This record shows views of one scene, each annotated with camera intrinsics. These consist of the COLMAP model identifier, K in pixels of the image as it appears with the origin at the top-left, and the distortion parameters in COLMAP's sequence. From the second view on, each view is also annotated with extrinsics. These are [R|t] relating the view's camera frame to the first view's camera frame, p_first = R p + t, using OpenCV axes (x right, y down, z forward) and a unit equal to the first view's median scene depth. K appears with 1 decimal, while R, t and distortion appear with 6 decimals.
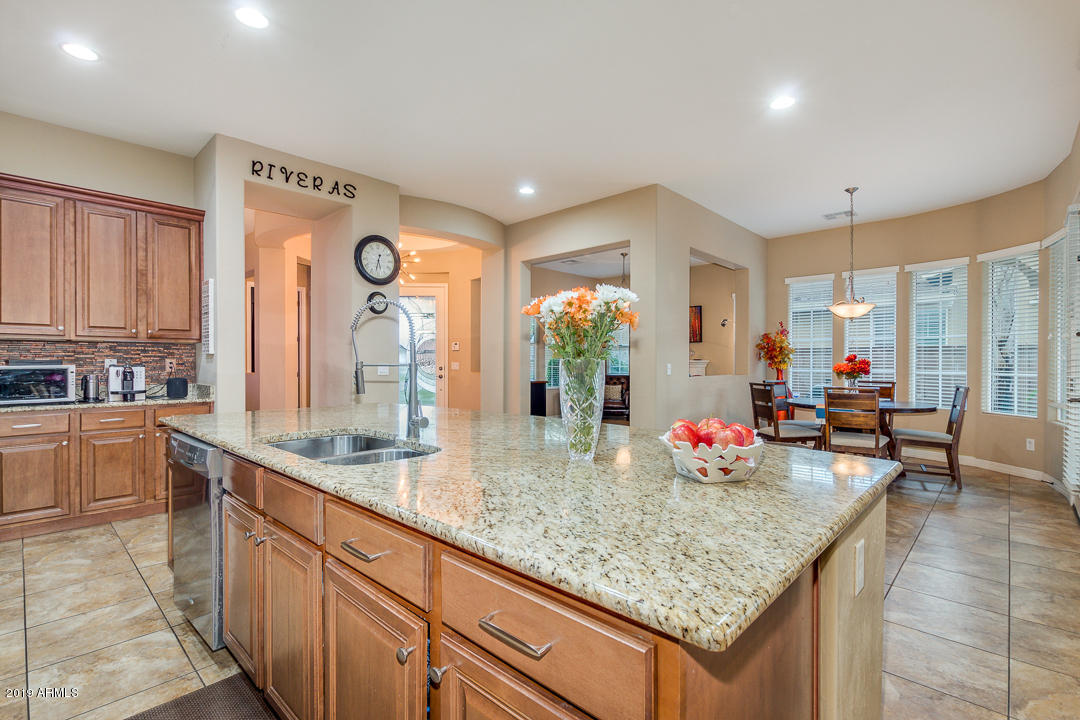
lens RADIAL K [[499.6, 0, 540.0], [0, 499.6, 360.0], [0, 0, 1]] dist [0.004031, -0.000204]
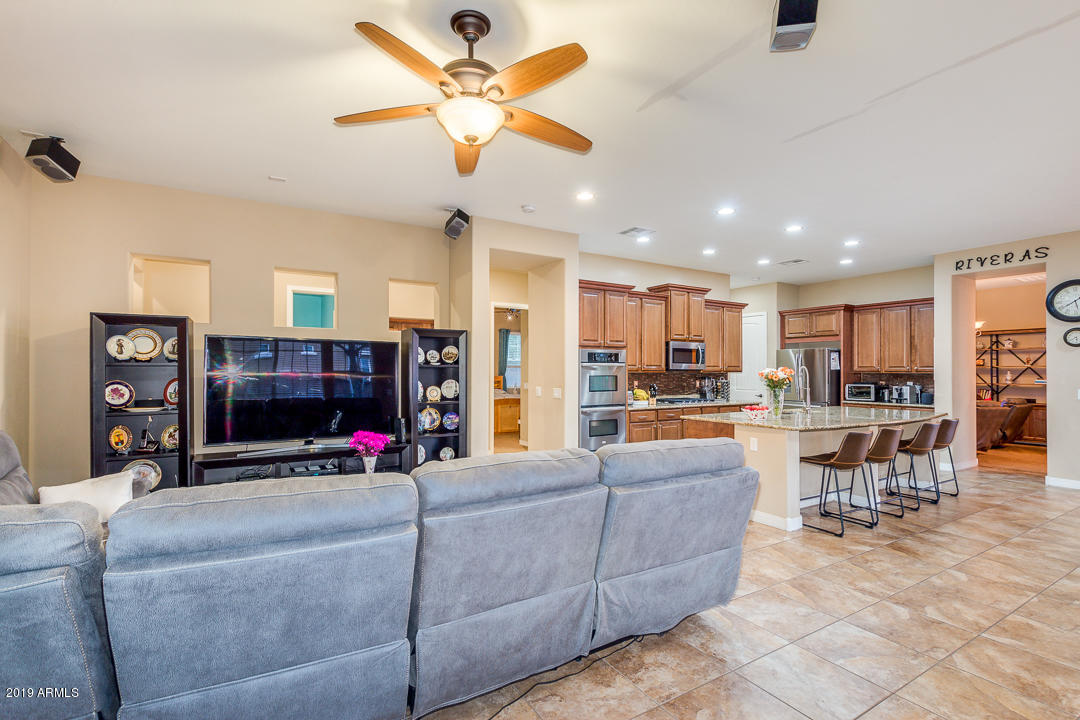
lens RADIAL K [[494.3, 0, 539.8], [0, 494.3, 369.1], [0, 0, 1]] dist [0.014375, -0.007314]
pose [[-0.268300, -0.005076, -0.963322, 1.287266], [-0.002554, 0.999986, -0.004558, -0.036171], [0.963332, 0.001238, -0.268309, 0.123479]]
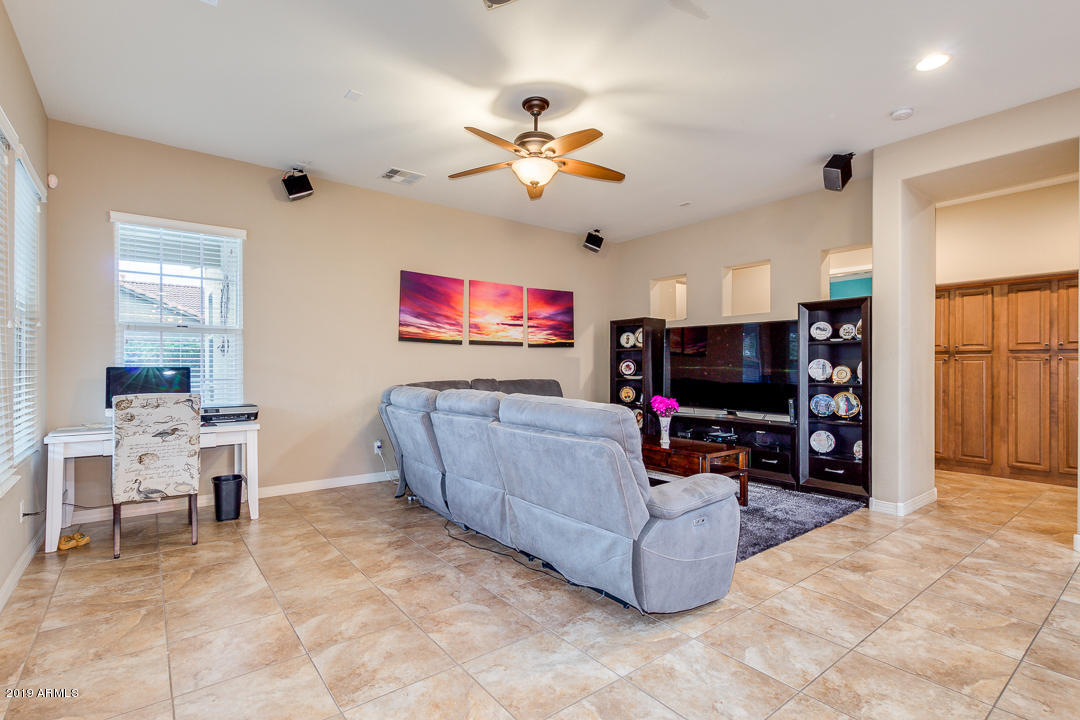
lens RADIAL K [[506.0, 0, 536.5], [0, 506.0, 367.3], [0, 0, 1]] dist [0.002379, -0.000077]
pose [[-0.987595, -0.002760, 0.156999, 0.661736], [-0.002664, 0.999996, 0.000823, 0.004276], [-0.157001, 0.000394, -0.987598, 0.698209]]
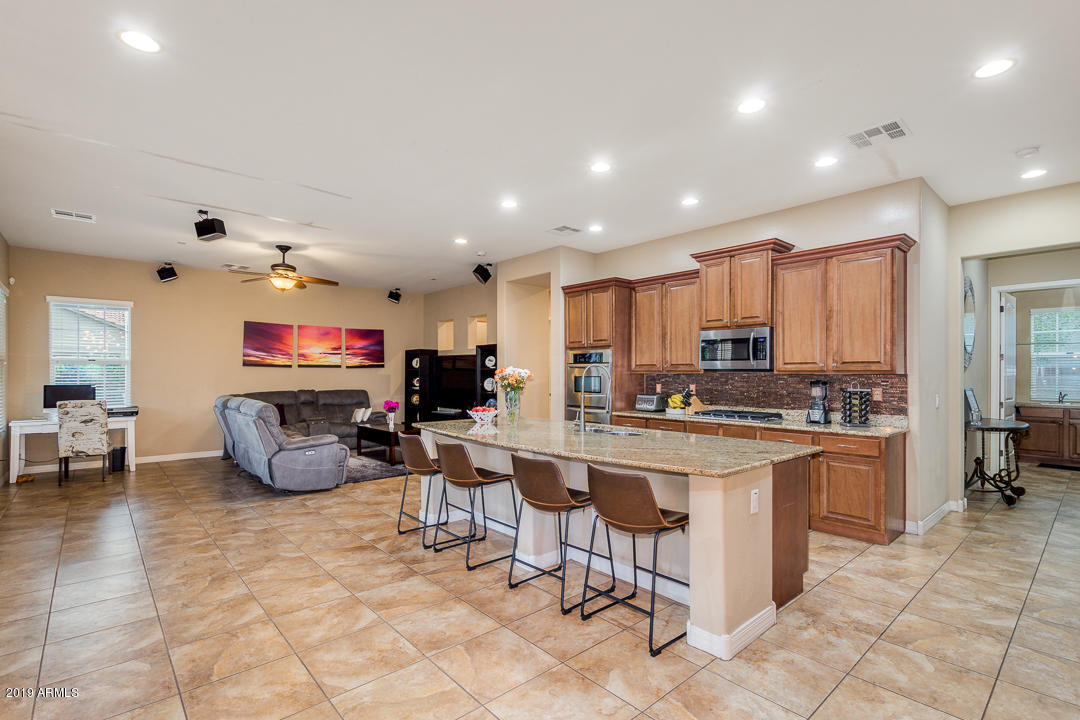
lens RADIAL K [[501.7, 0, 540.9], [0, 501.7, 372.3], [0, 0, 1]] dist [-0.000576, -0.000791]
pose [[-0.996364, -0.001509, 0.085182, -0.113018], [-0.001564, 0.999999, -0.000584, -0.035114], [-0.085181, -0.000715, -0.996365, 1.347481]]
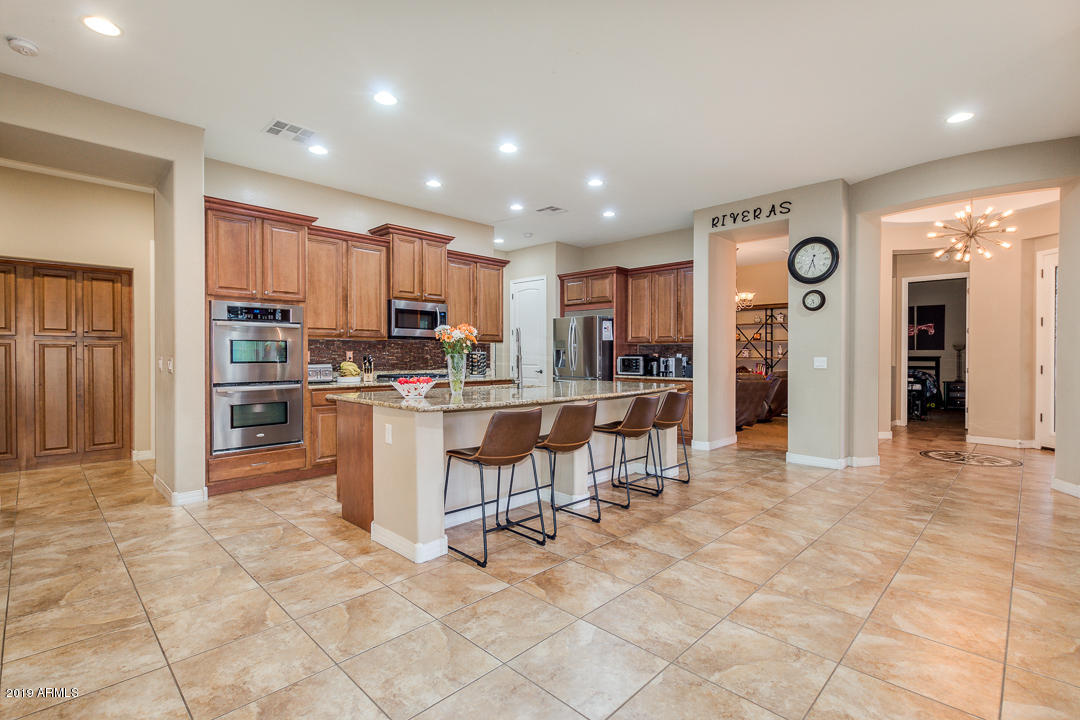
lens RADIAL K [[499.6, 0, 540.0], [0, 499.6, 360.0], [0, 0, 1]] dist [0.004031, -0.000204]
pose [[-0.021587, 0.009312, -0.999724, 0.865485], [-0.001778, 0.999955, 0.009353, 0.004763], [0.999765, 0.001979, -0.021570, 0.502682]]
